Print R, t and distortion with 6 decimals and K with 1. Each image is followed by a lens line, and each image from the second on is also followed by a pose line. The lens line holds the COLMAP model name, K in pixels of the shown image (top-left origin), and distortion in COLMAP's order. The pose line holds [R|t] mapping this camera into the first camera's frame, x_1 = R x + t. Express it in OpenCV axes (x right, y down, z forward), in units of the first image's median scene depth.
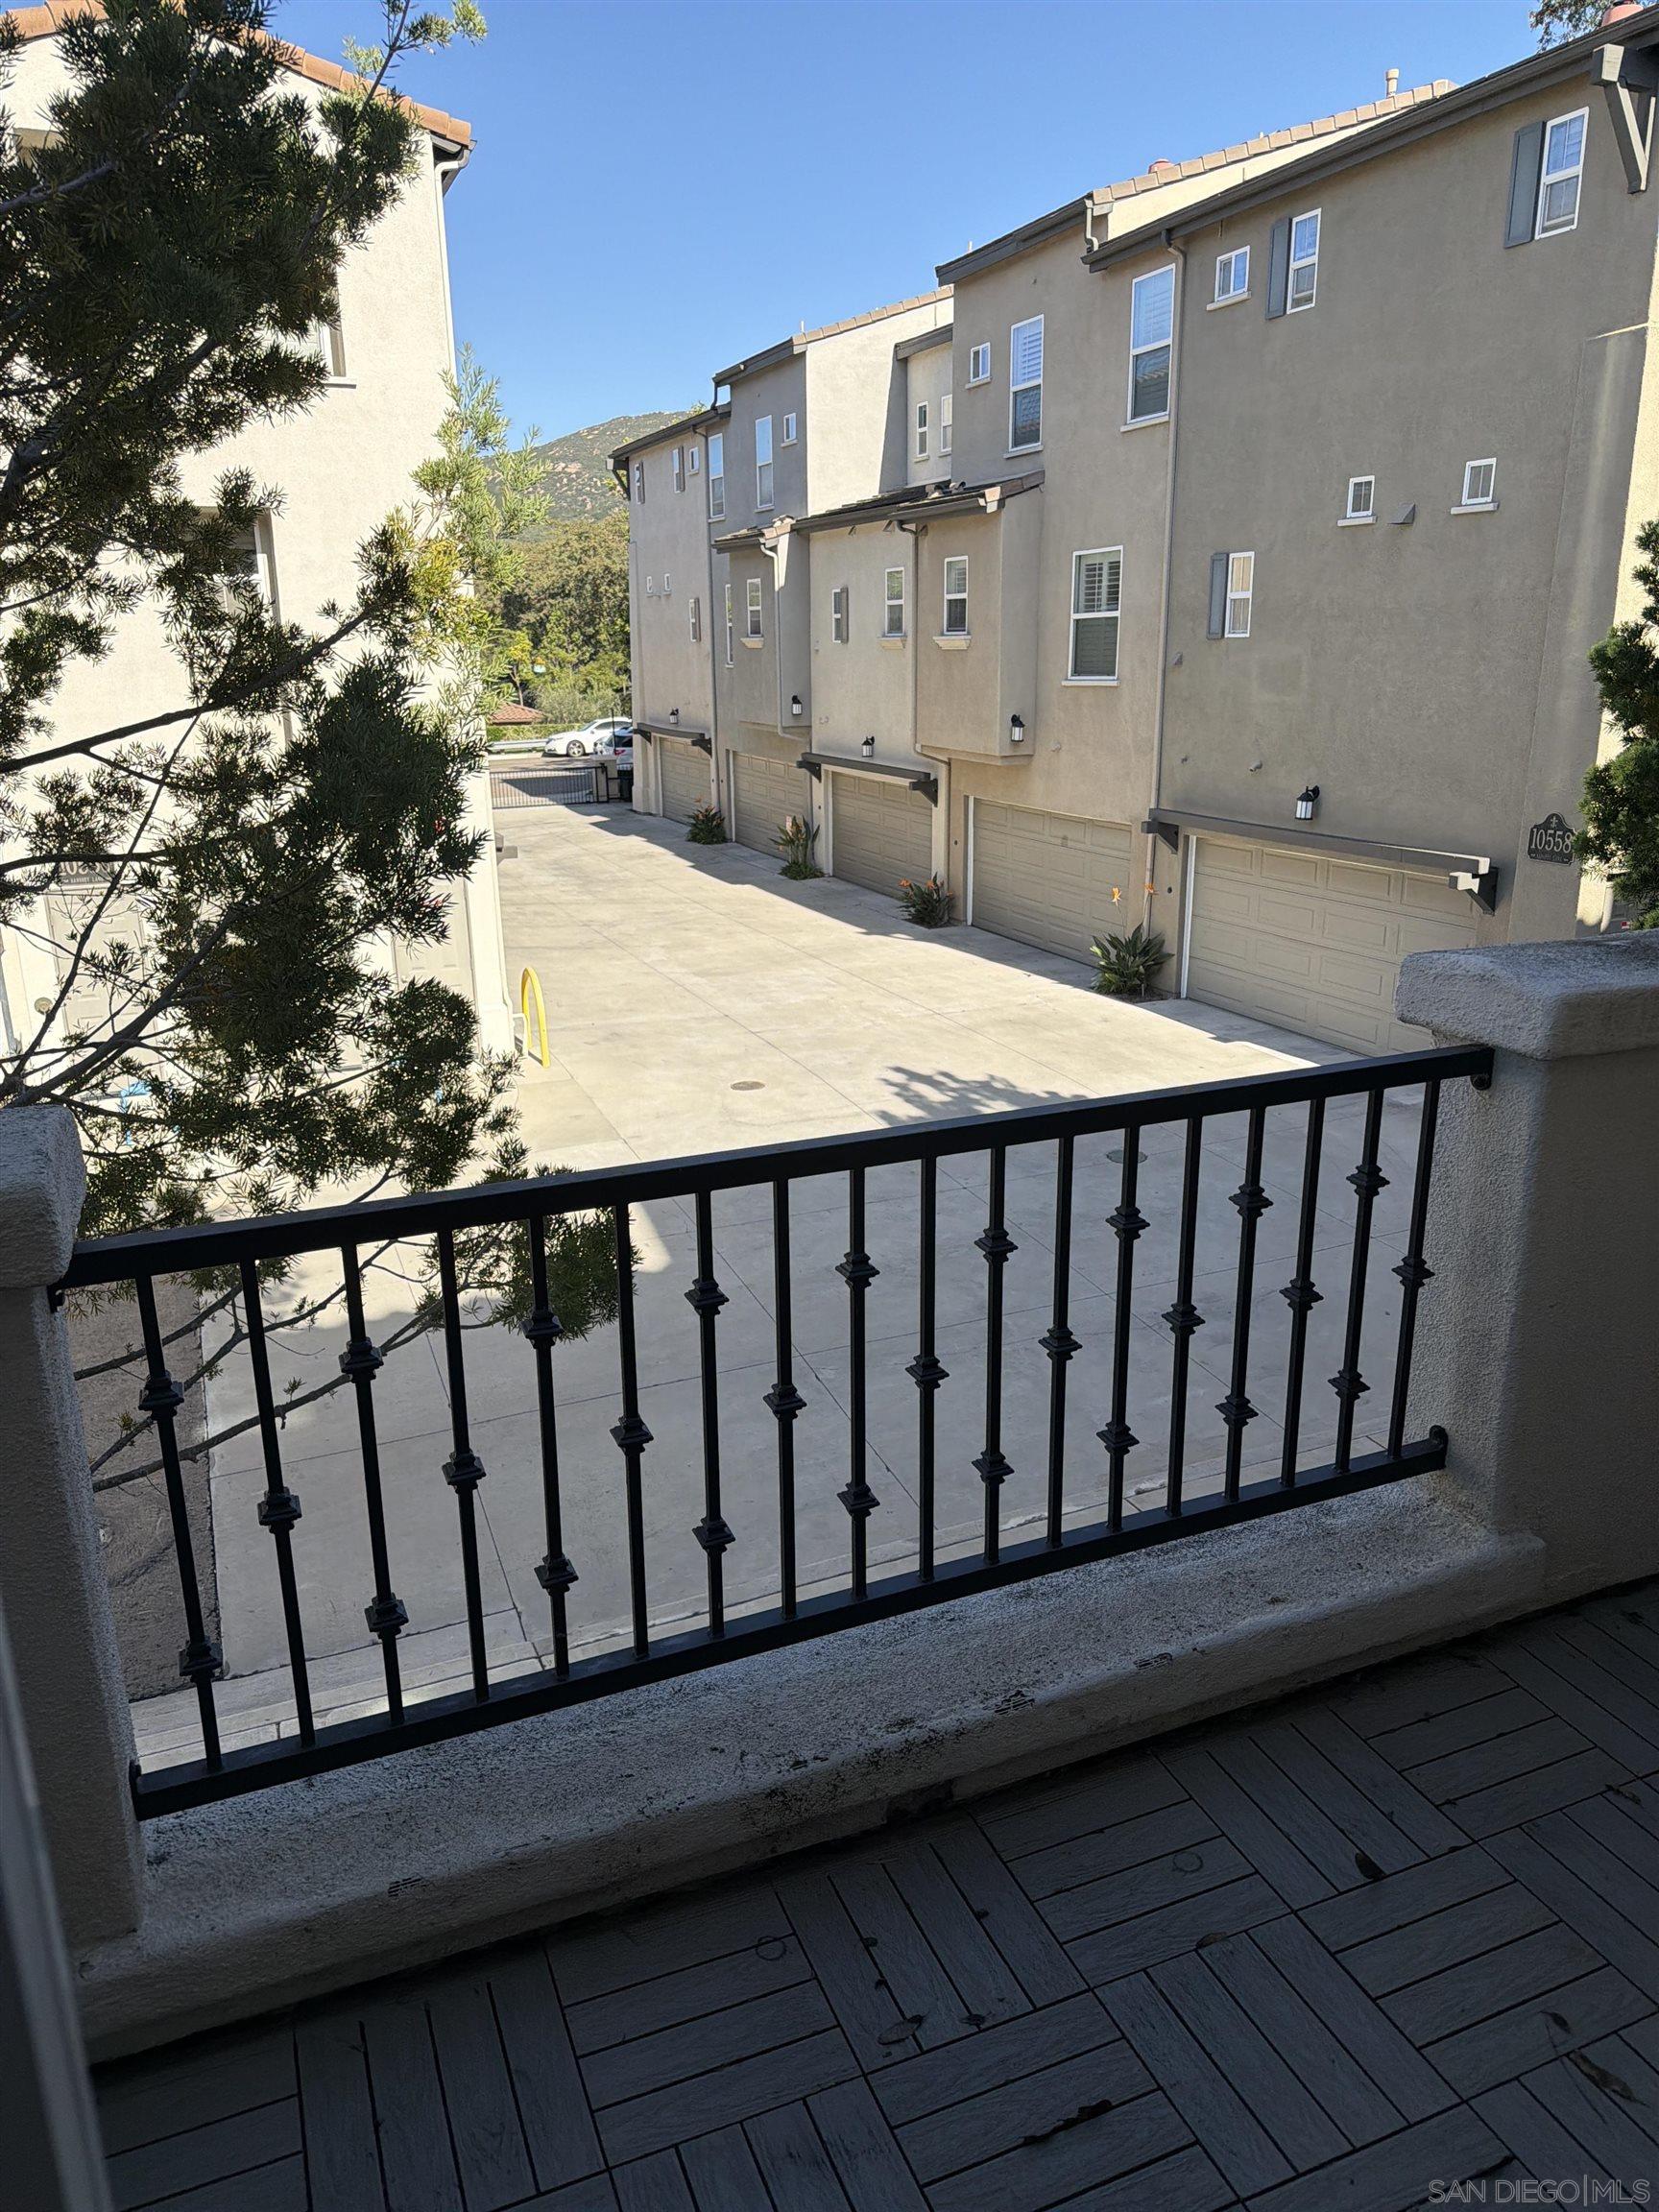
lens RADIAL K [[1547.7, 0, 847.0], [0, 1547.7, 1095.0], [0, 0, 1]] dist [0.037037, -0.044250]
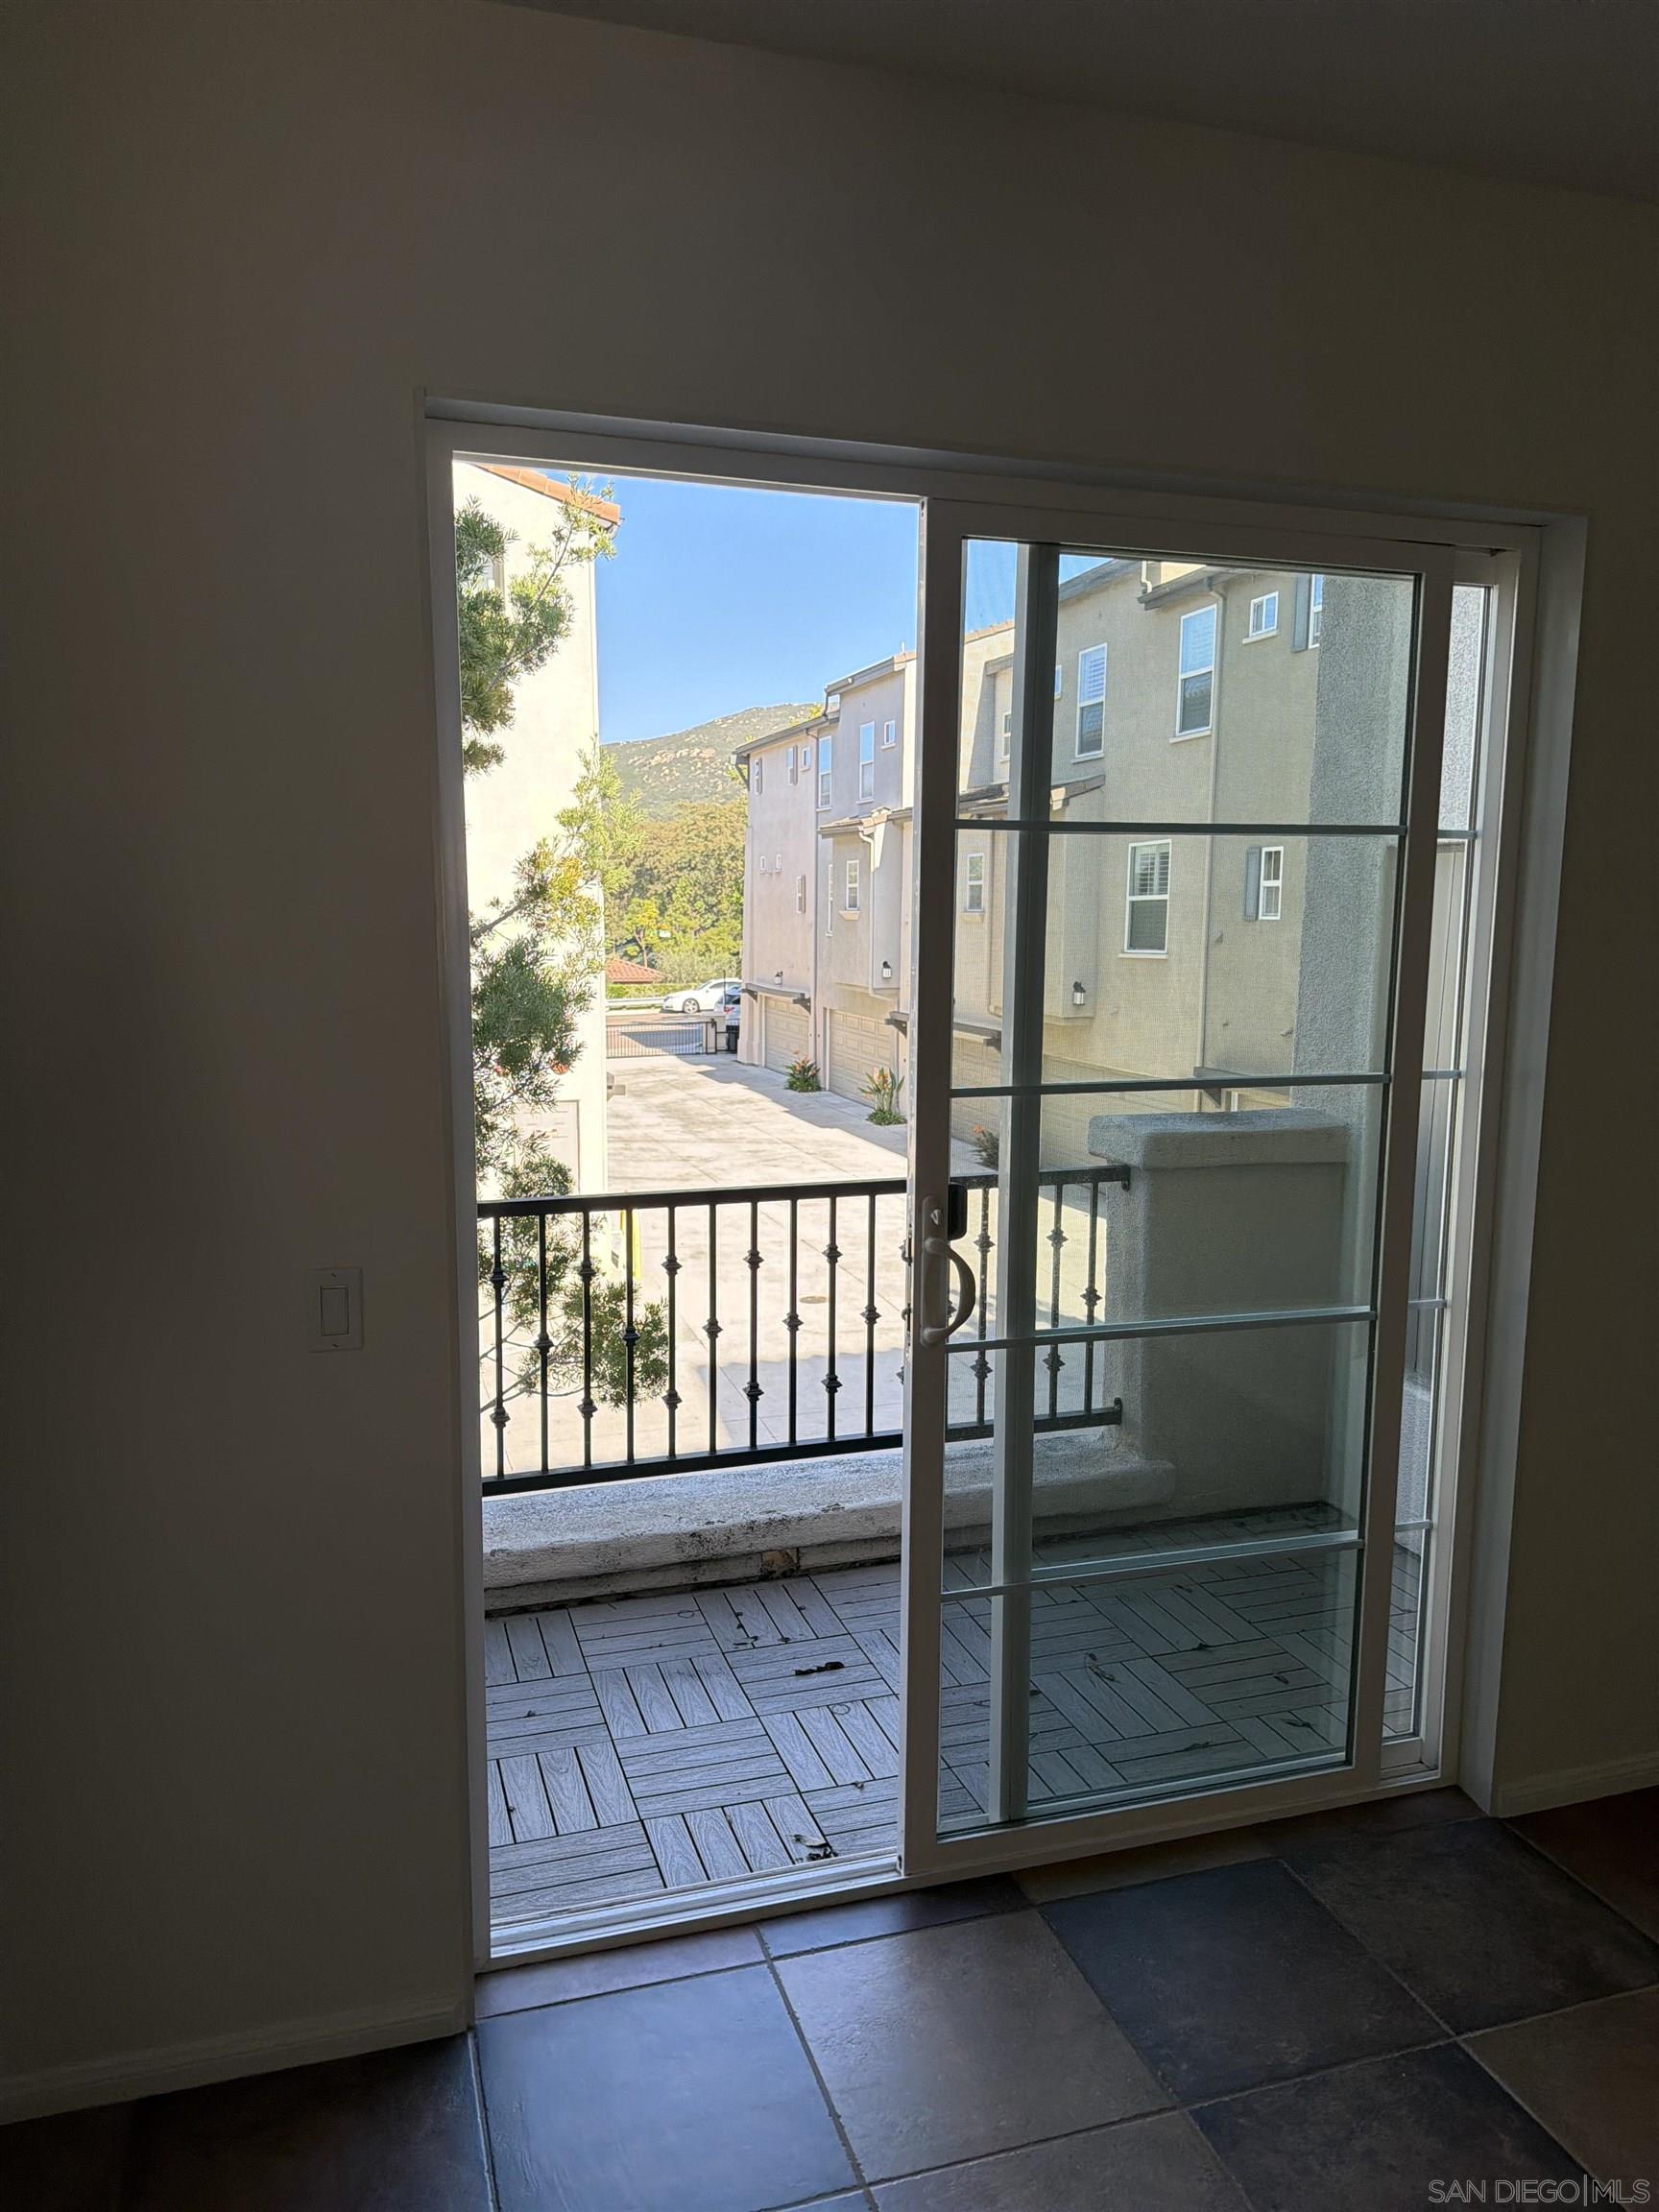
lens RADIAL K [[1547.7, 0, 818.0], [0, 1547.7, 1119.1], [0, 0, 1]] dist [0.037037, -0.044250]
pose [[0.995586, 0.025793, -0.090245, 0.028492], [-0.039000, 0.988249, -0.147791, 0.024743], [0.085373, 0.150658, 0.984893, -0.100513]]
